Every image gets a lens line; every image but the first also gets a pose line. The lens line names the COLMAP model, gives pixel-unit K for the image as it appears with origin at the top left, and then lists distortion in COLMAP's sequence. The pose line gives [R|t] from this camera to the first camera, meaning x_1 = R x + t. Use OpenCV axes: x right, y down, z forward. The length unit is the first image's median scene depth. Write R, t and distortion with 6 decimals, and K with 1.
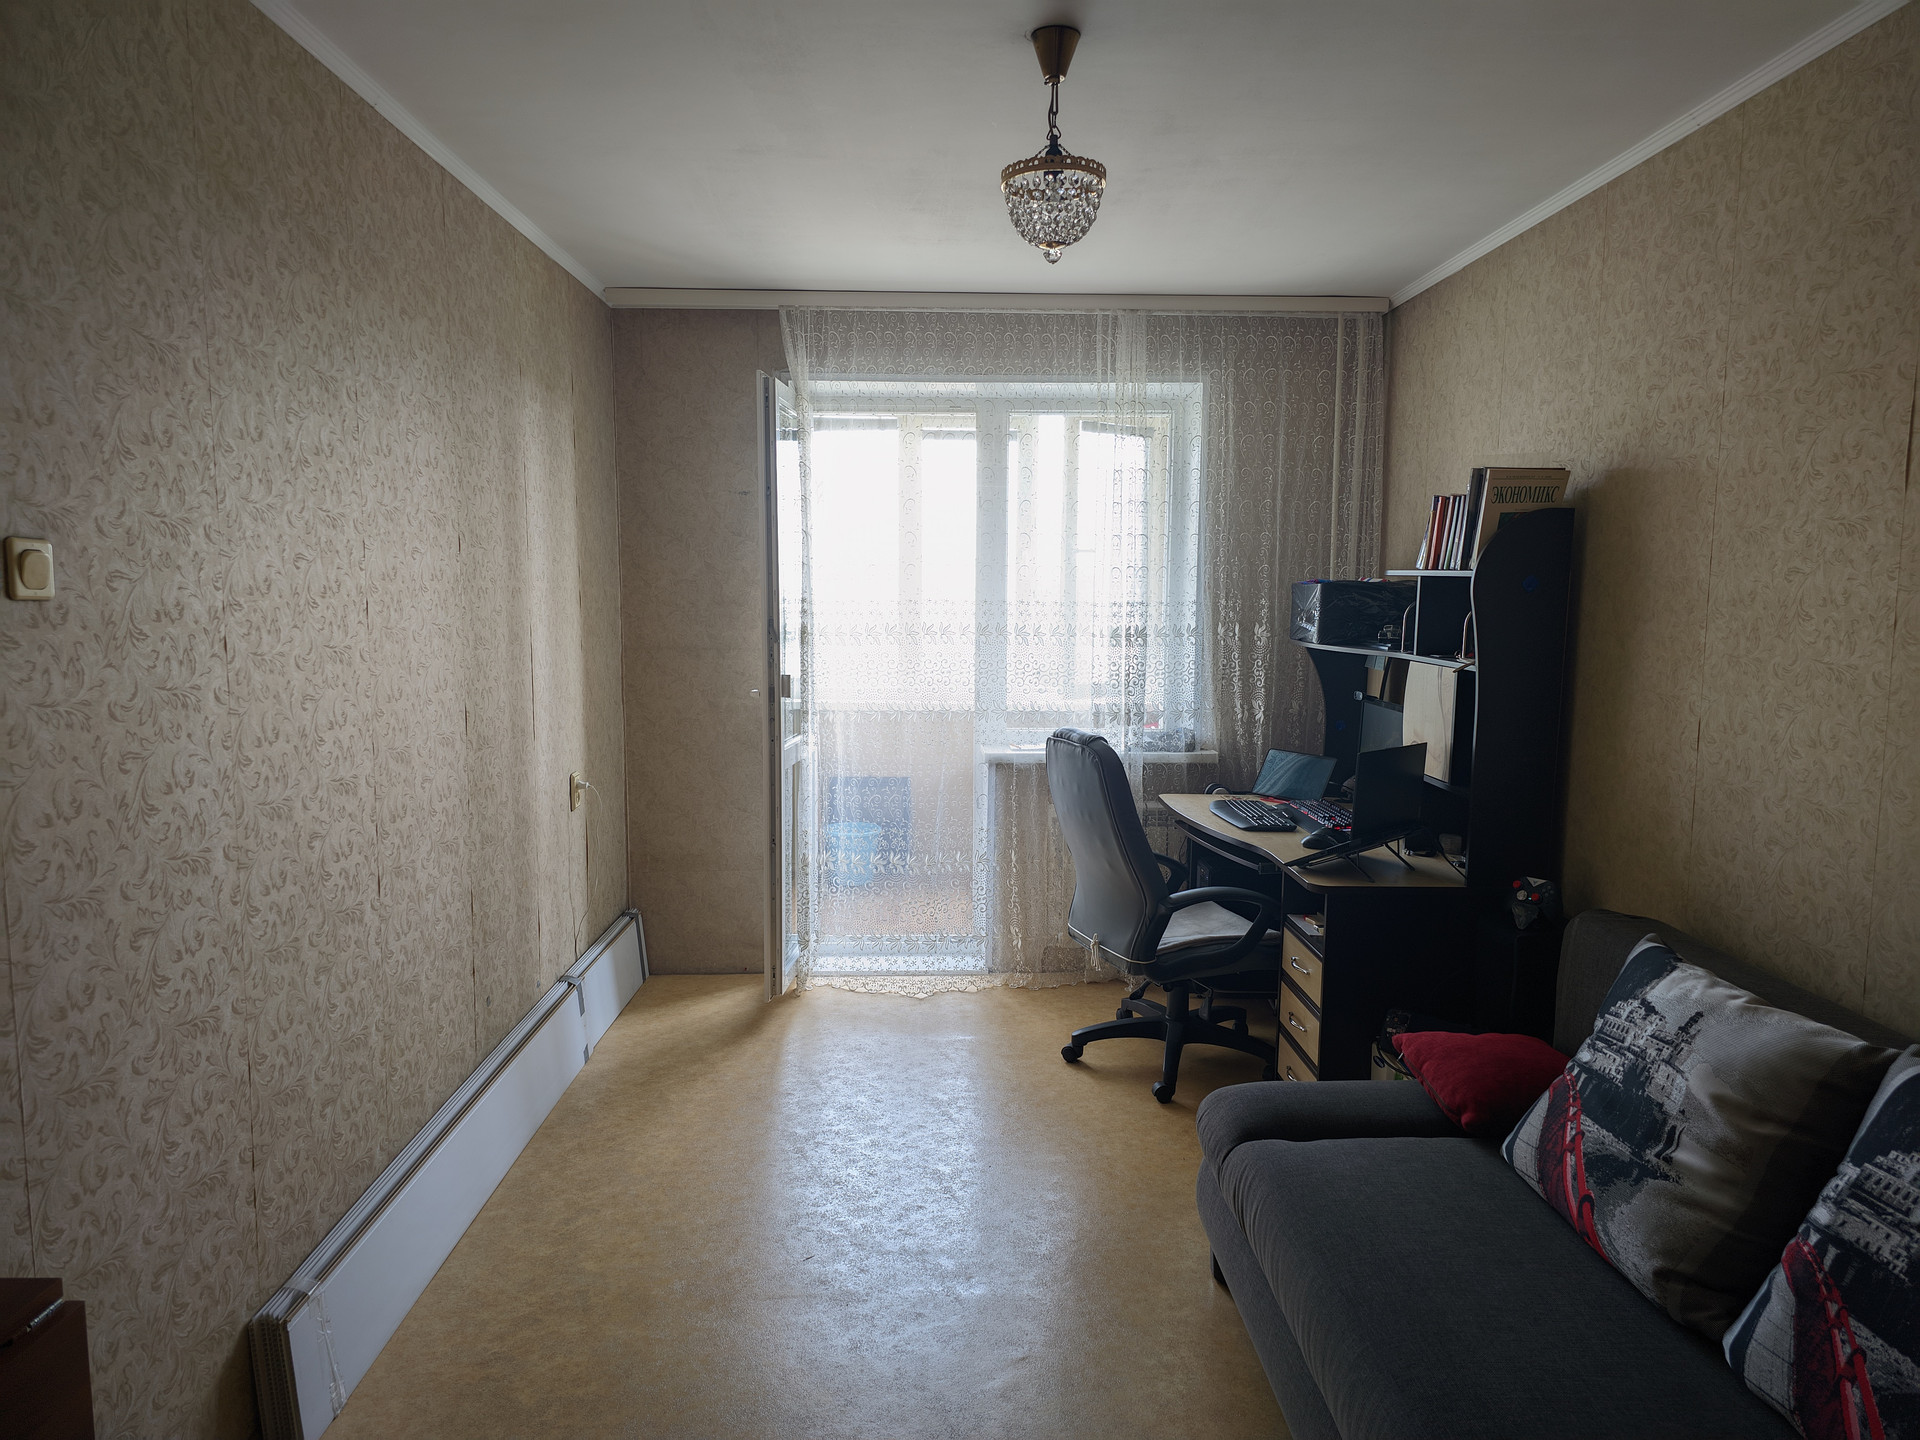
lens RADIAL K [[1236.8, 0, 950.8], [0, 1236.8, 731.3], [0, 0, 1]] dist [0.051488, -0.049976]
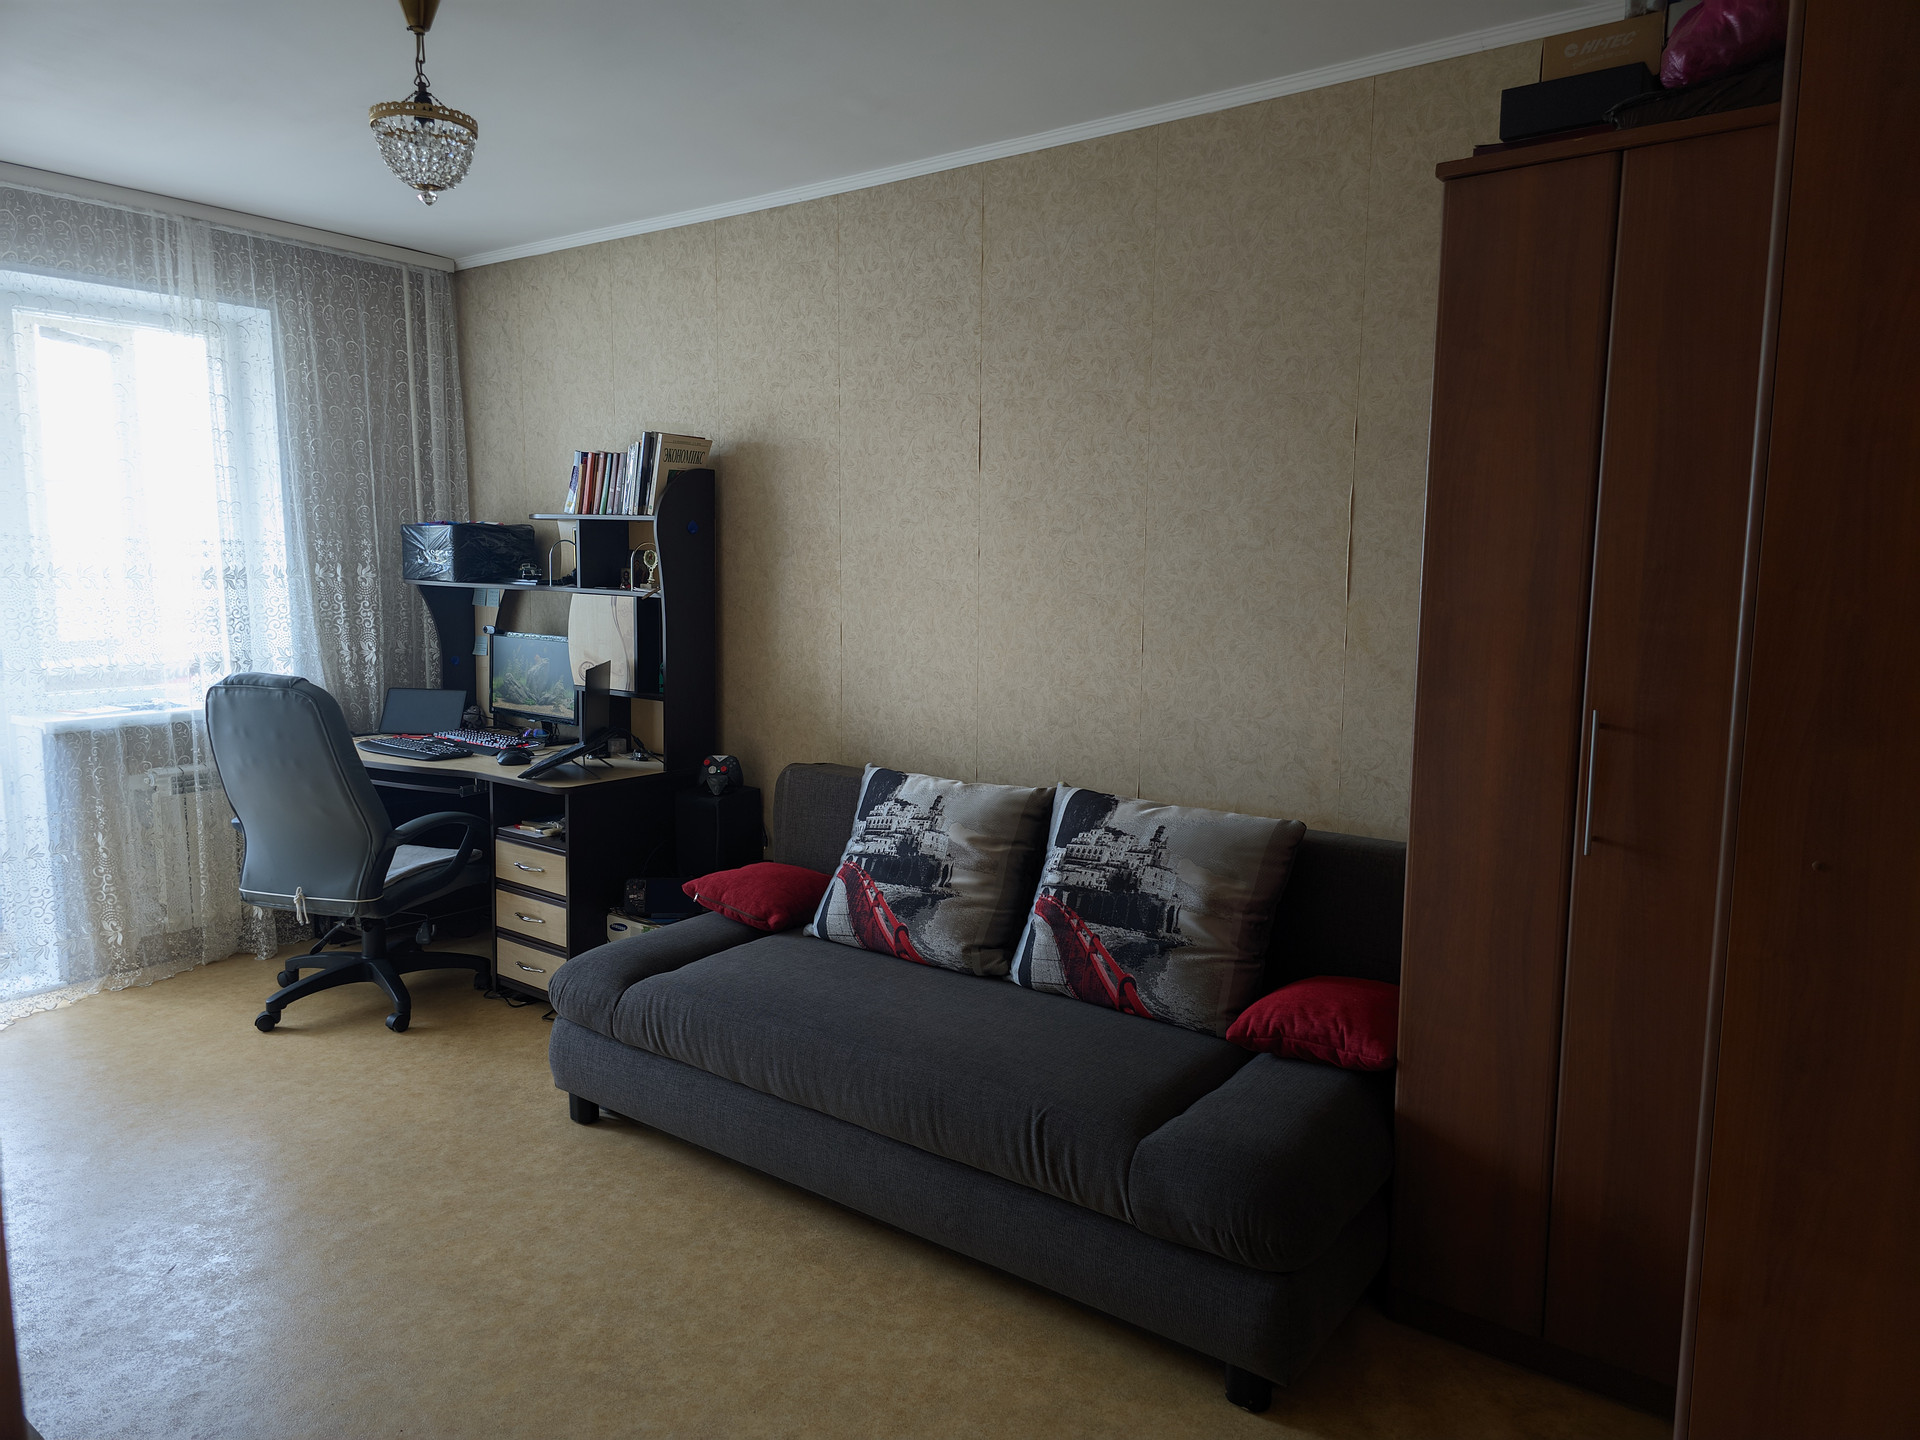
lens RADIAL K [[1236.8, 0, 950.8], [0, 1236.8, 731.3], [0, 0, 1]] dist [0.051488, -0.049976]
pose [[0.627059, -0.105169, 0.771839, -0.450067], [0.079412, 0.994313, 0.070966, 0.024145], [-0.774913, 0.016794, 0.631845, -0.004659]]
